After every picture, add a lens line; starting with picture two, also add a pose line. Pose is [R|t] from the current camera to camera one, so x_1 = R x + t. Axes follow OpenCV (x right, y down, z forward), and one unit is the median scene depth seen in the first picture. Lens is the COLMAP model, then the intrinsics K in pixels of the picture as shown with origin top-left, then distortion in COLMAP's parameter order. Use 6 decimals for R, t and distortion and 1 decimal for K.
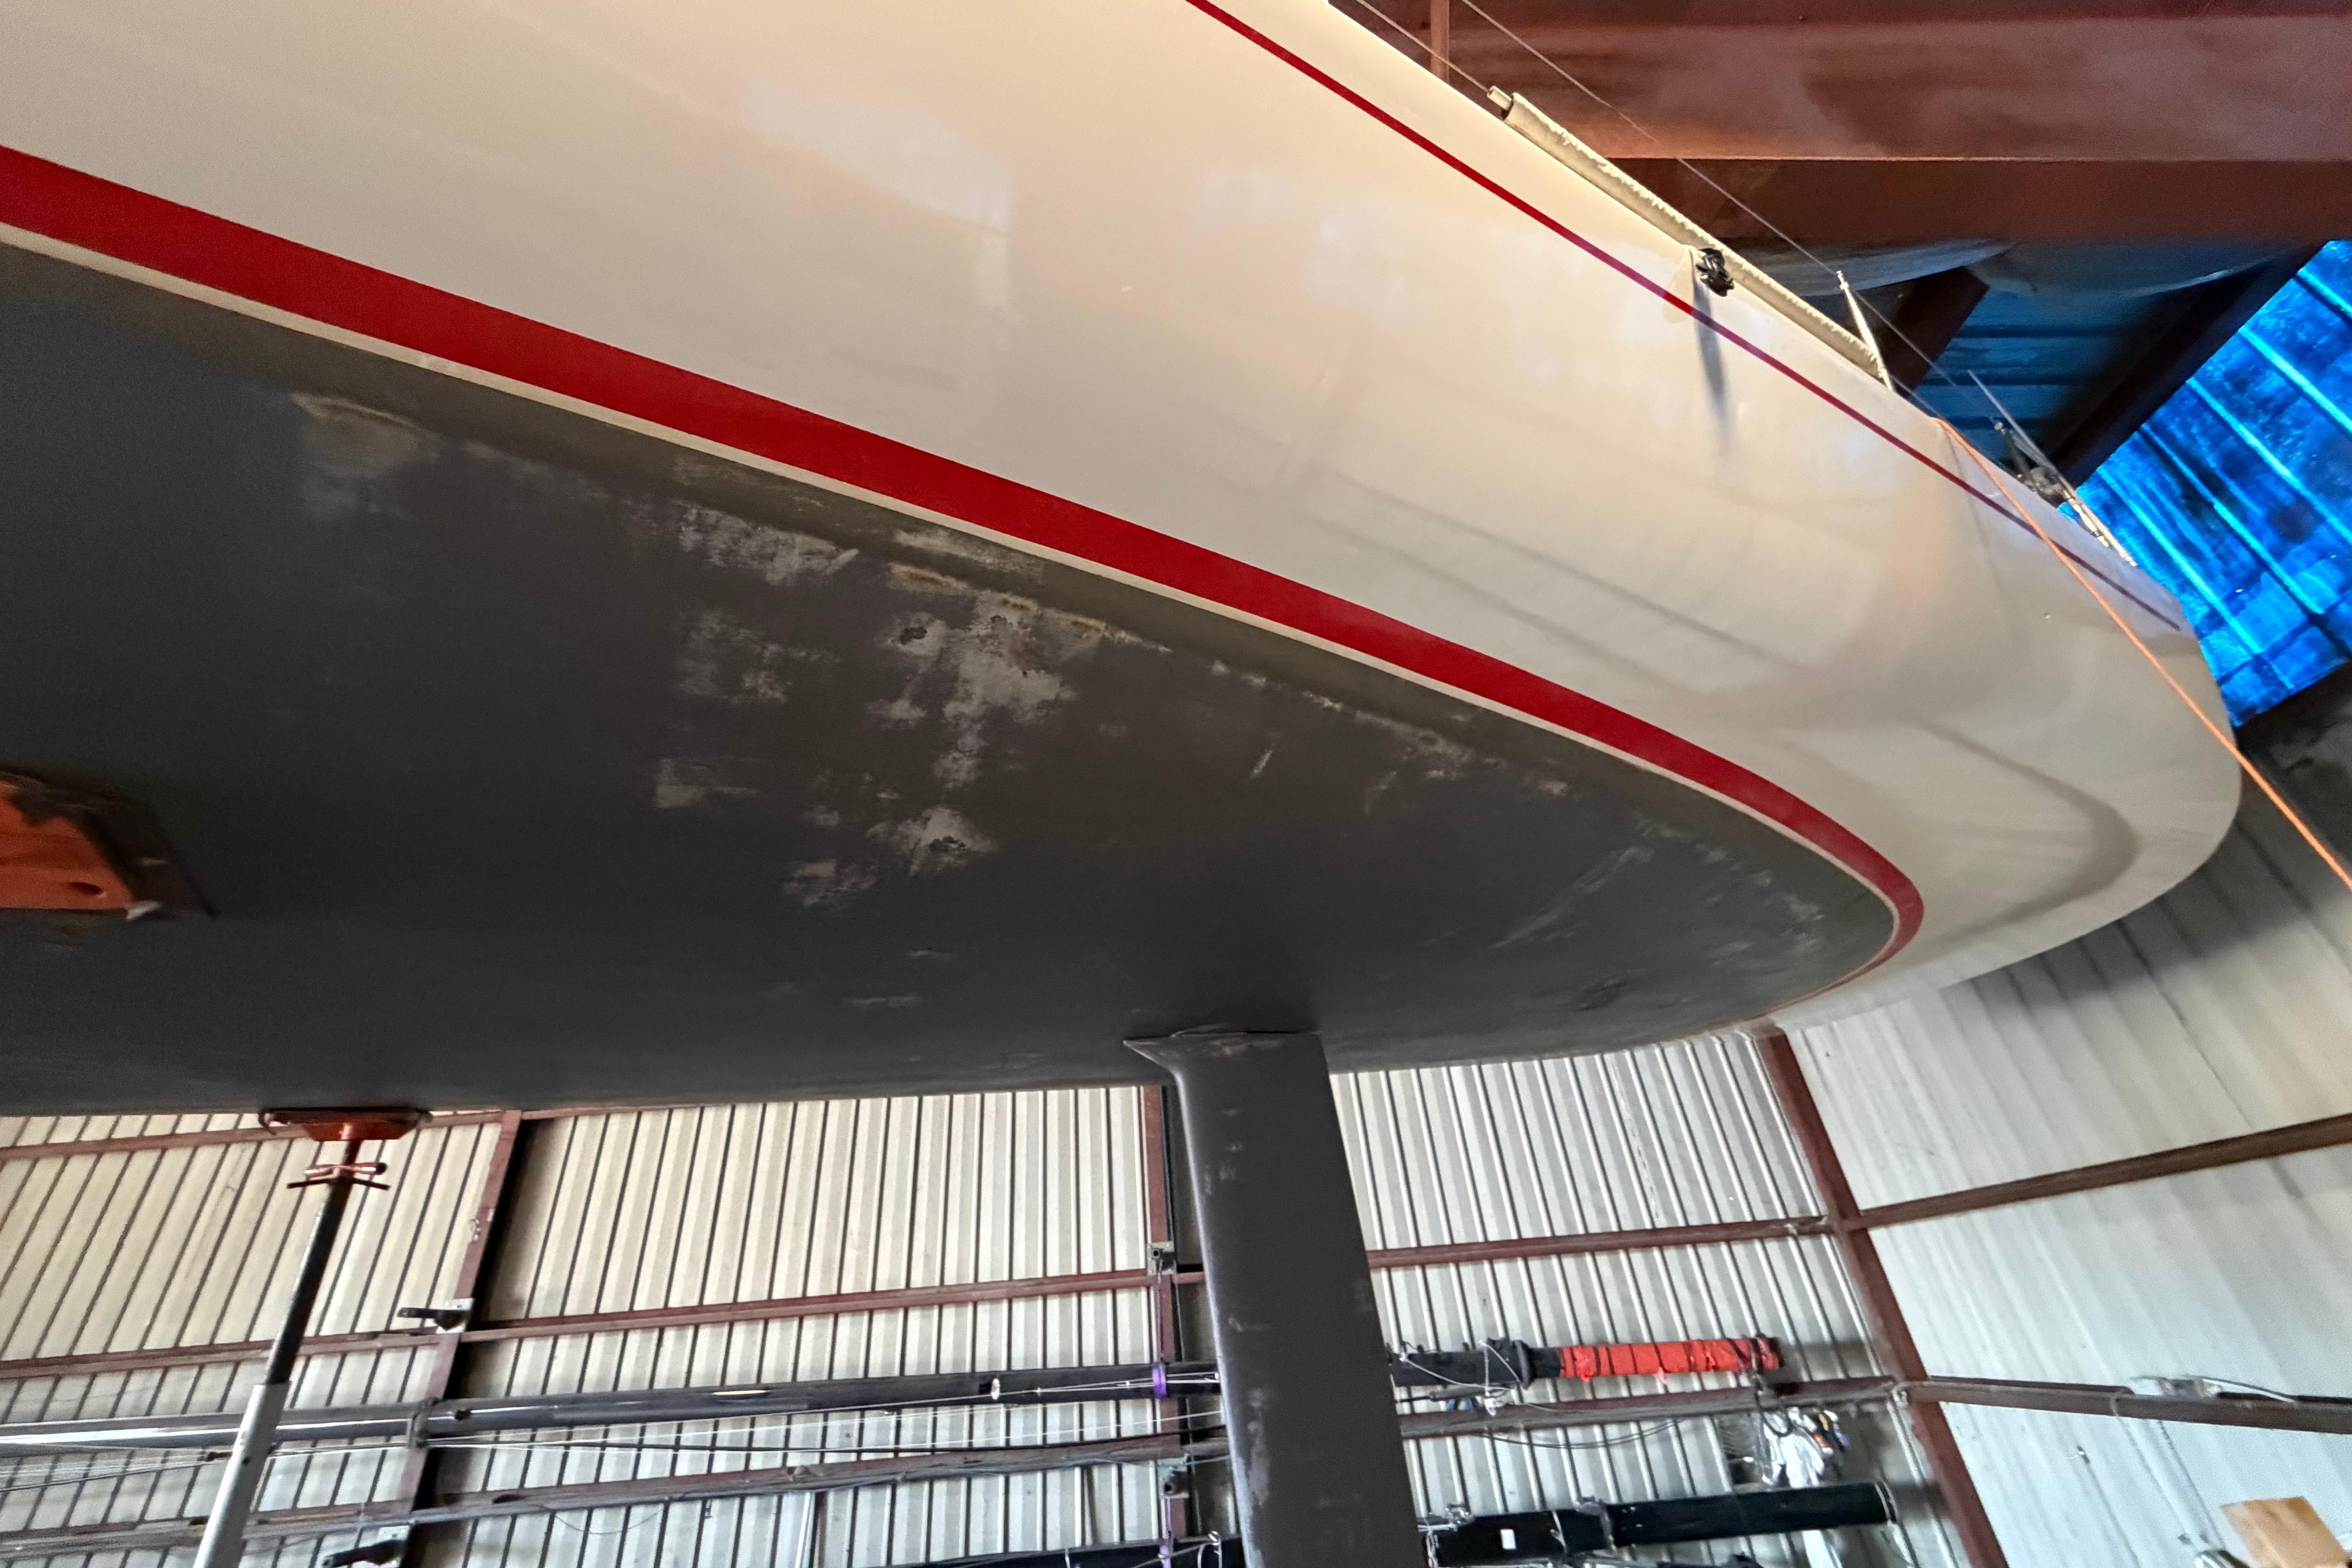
lens RADIAL K [[928.7, 0, 1176.0], [0, 928.7, 784.0], [0, 0, 1]] dist [0.000655, -0.000080]
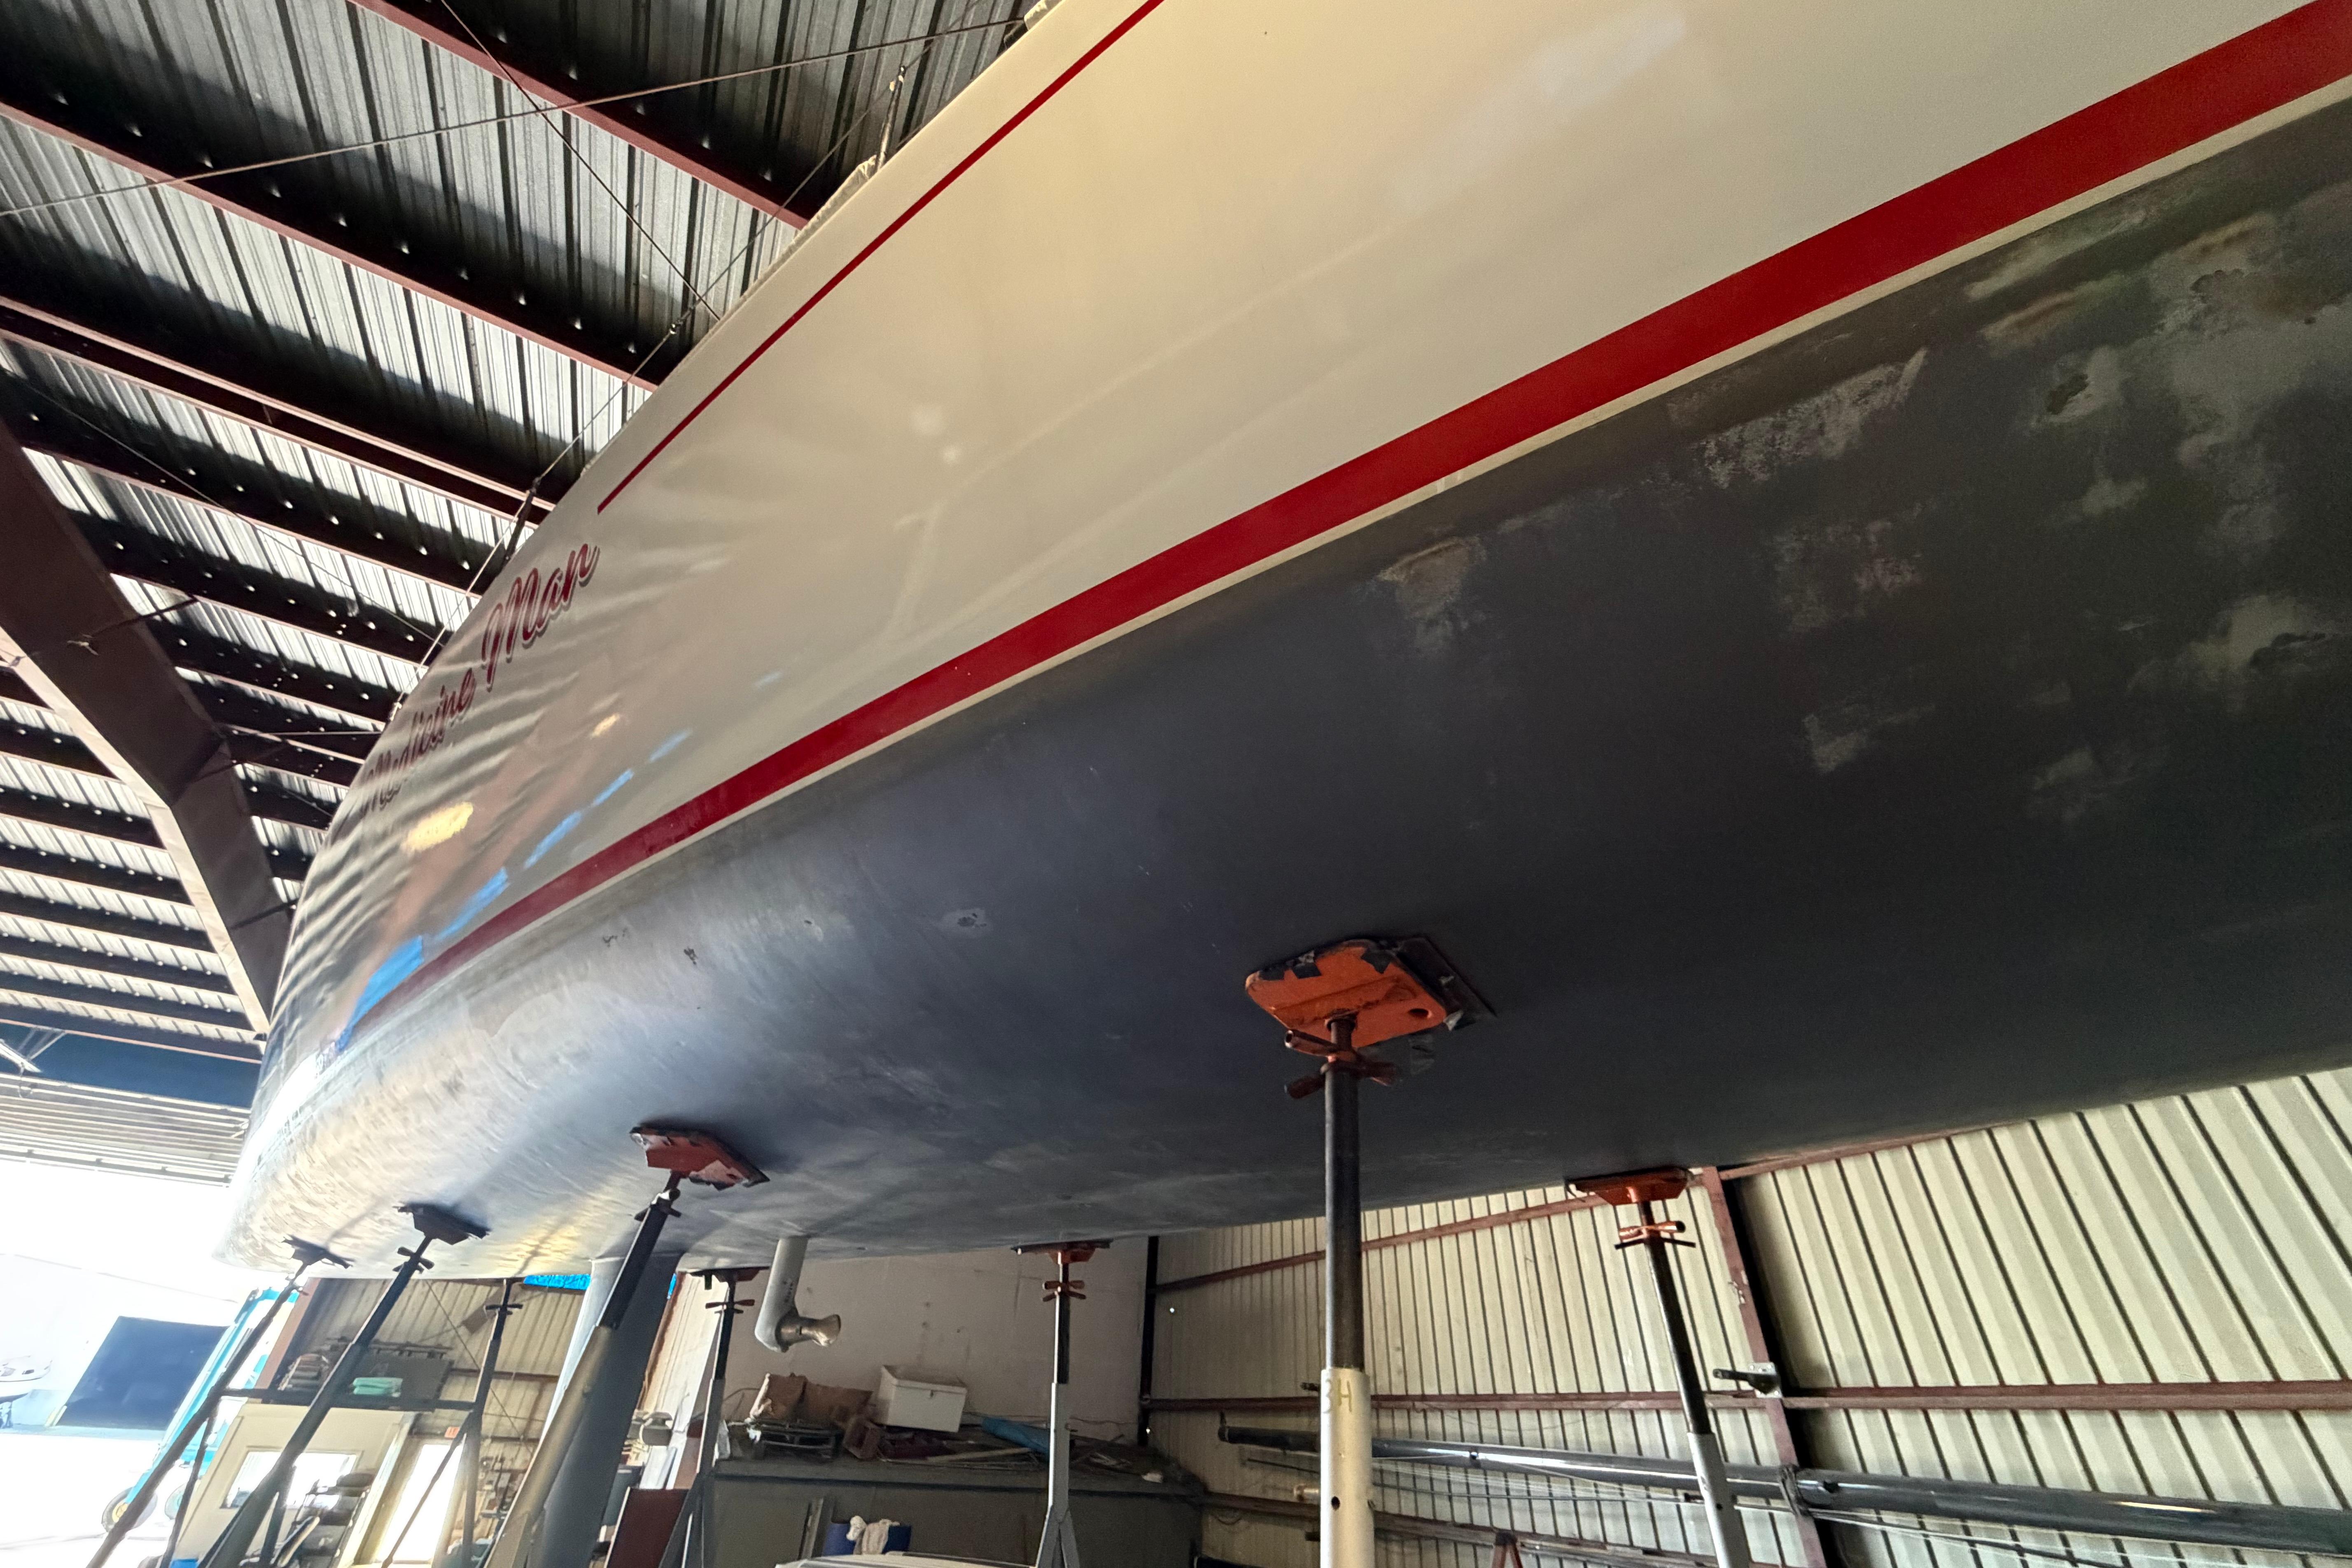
lens RADIAL K [[944.1, 0, 1176.0], [0, 944.1, 784.0], [0, 0, 1]] dist [-0.000574, -0.000093]
pose [[0.494092, -0.419811, -0.761335, -0.112606], [0.381665, 0.891537, -0.243913, 0.010710], [0.781156, -0.170060, 0.600729, 0.000180]]
